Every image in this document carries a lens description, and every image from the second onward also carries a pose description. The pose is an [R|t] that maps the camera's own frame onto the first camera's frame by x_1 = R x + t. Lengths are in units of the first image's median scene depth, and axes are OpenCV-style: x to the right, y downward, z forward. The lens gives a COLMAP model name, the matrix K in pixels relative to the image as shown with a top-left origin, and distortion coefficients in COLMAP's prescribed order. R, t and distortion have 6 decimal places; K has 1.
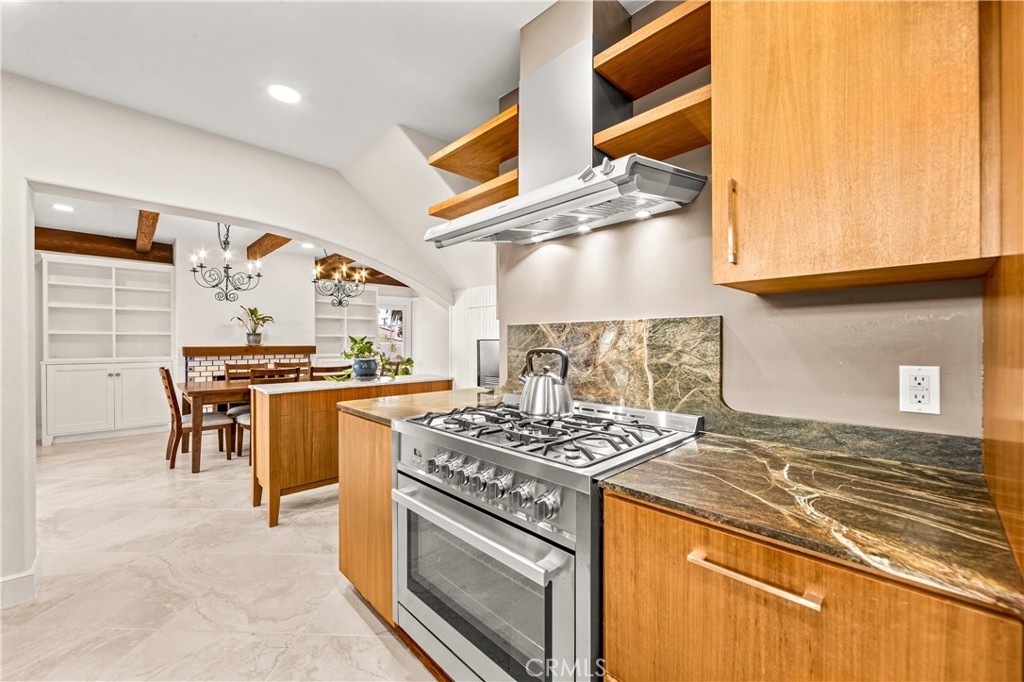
lens RADIAL K [[405.2, 0, 511.9], [0, 405.2, 342.3], [0, 0, 1]] dist [-0.001615, -0.000269]
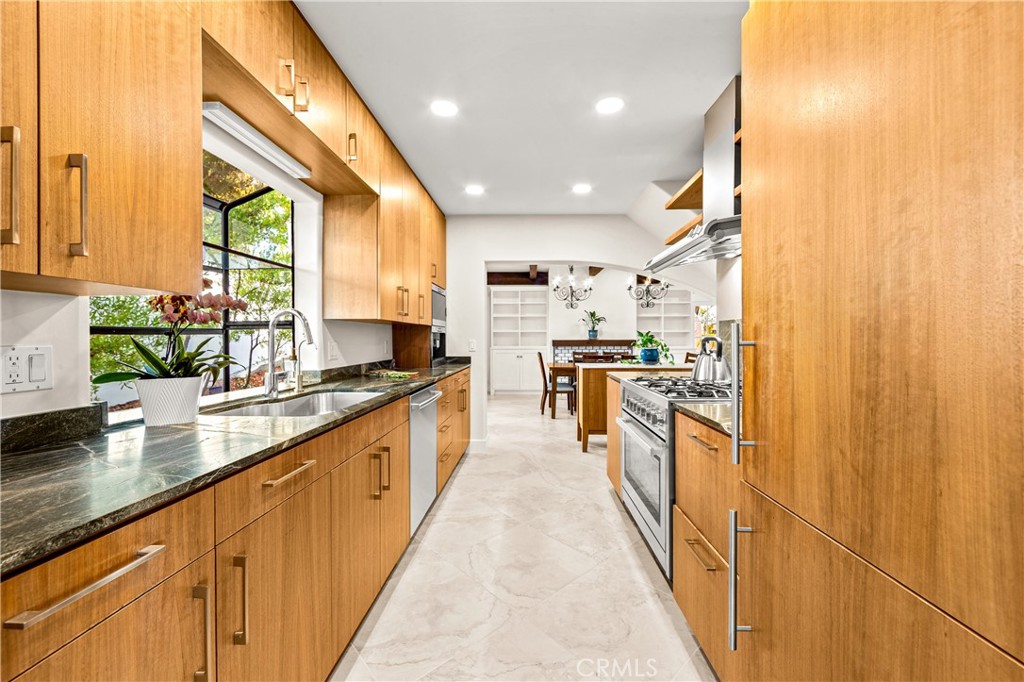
lens RADIAL K [[405.2, 0, 511.9], [0, 405.2, 342.3], [0, 0, 1]] dist [-0.001615, -0.000269]
pose [[0.687534, 0.008102, -0.726107, 0.246073], [-0.001106, 0.999948, 0.010110, 0.007165], [0.726151, -0.006148, 0.687508, -0.198392]]
